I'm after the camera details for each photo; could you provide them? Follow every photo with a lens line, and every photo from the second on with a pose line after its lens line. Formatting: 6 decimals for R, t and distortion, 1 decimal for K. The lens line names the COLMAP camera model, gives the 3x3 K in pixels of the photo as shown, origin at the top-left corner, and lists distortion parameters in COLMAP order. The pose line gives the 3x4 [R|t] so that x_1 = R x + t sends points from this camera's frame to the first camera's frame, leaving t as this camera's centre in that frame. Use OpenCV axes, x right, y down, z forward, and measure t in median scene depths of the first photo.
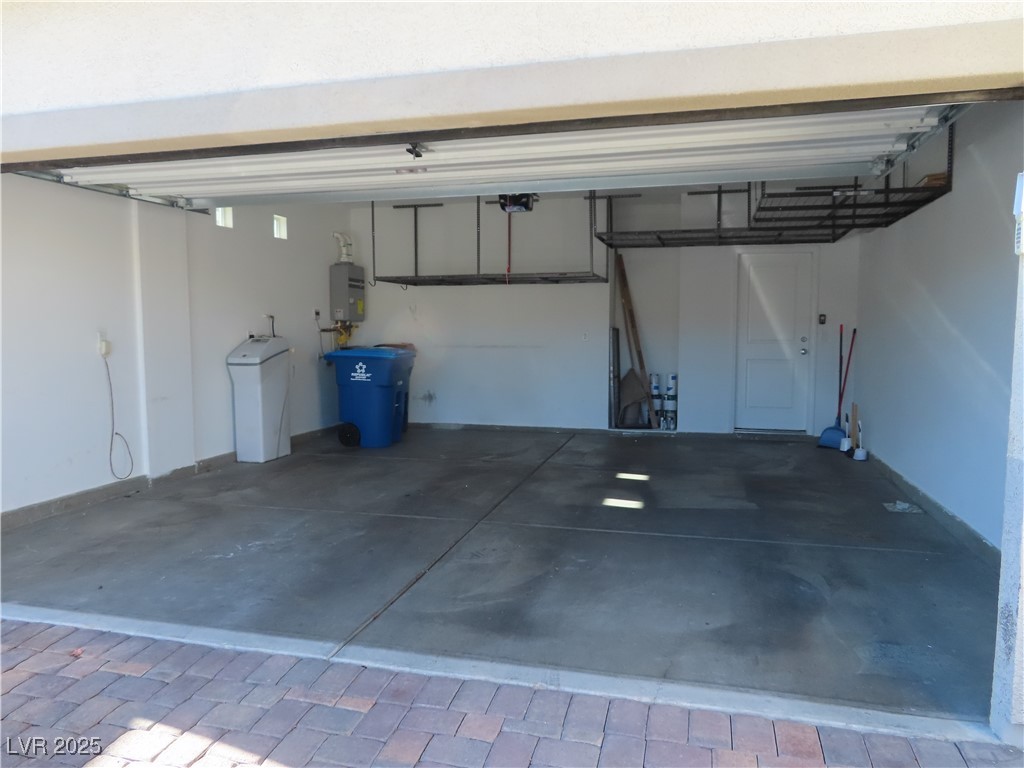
lens RADIAL K [[739.5, 0, 511.7], [0, 739.5, 382.1], [0, 0, 1]] dist [-0.002780, -0.000337]
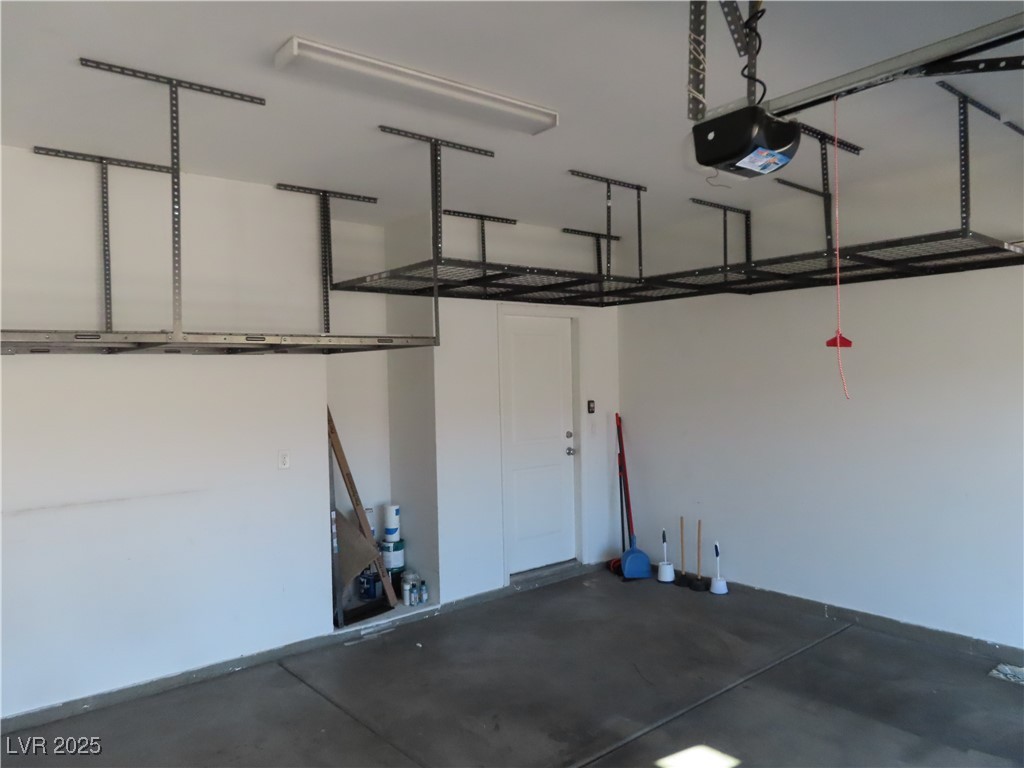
lens RADIAL K [[739.5, 0, 511.3], [0, 739.5, 386.4], [0, 0, 1]] dist [-0.002780, -0.000337]
pose [[0.579120, -0.024074, 0.814887, -0.231333], [0.093019, 0.994987, -0.036712, -0.082555], [-0.809918, 0.097060, 0.578456, 0.605215]]
